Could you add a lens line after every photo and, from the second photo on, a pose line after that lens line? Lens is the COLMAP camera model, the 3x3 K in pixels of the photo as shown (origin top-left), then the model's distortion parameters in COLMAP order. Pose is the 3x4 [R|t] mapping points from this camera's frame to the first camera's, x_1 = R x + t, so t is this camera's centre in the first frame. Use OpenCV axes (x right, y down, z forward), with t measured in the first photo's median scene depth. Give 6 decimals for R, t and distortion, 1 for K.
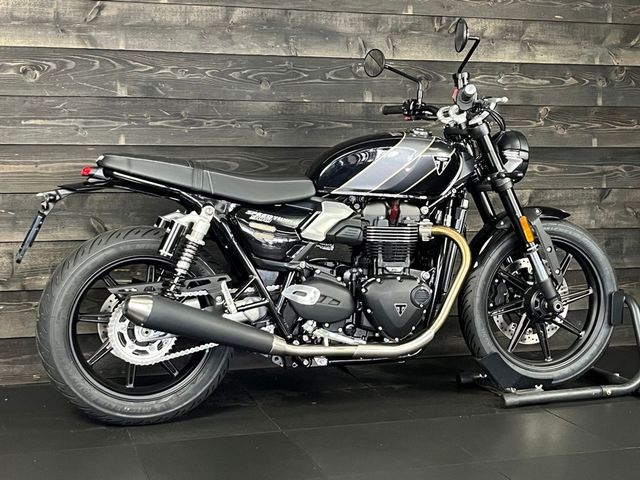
lens RADIAL K [[975.5, 0, 313.7], [0, 975.5, 226.3], [0, 0, 1]] dist [0.029809, 0.000000]
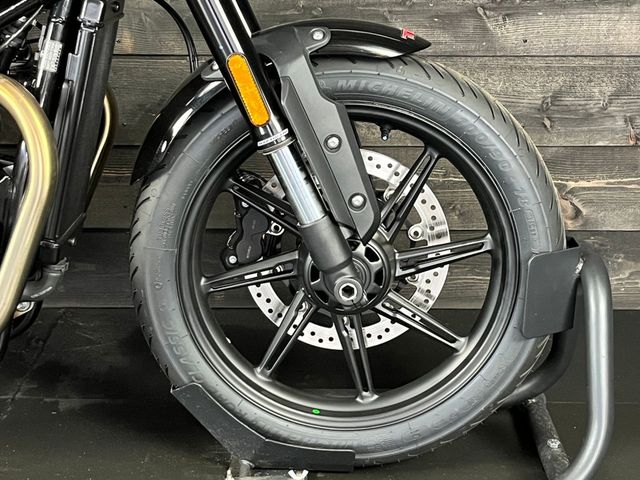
lens RADIAL K [[1090.4, 0, 273.9], [0, 1090.4, 251.1], [0, 0, 1]] dist [0.109163, 0.000000]
pose [[0.948865, 0.094513, -0.301202, 0.380653], [-0.018911, 0.969435, 0.244618, -0.040953], [0.315115, -0.226413, 0.921650, 0.649991]]
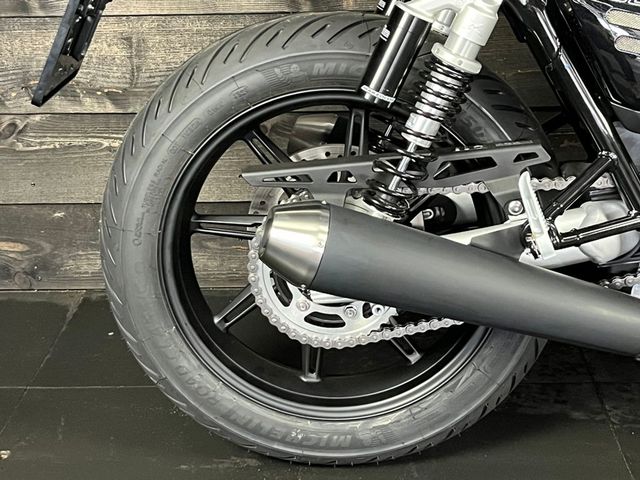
lens RADIAL K [[1208.6, 0, 321.5], [0, 1208.6, 237.9], [0, 0, 1]] dist [0.048205, 0.000000]
pose [[0.944272, 0.085735, -0.317804, -0.014140], [0.000893, 0.964813, 0.262934, -0.041116], [0.329164, -0.248565, 0.910970, 0.509030]]
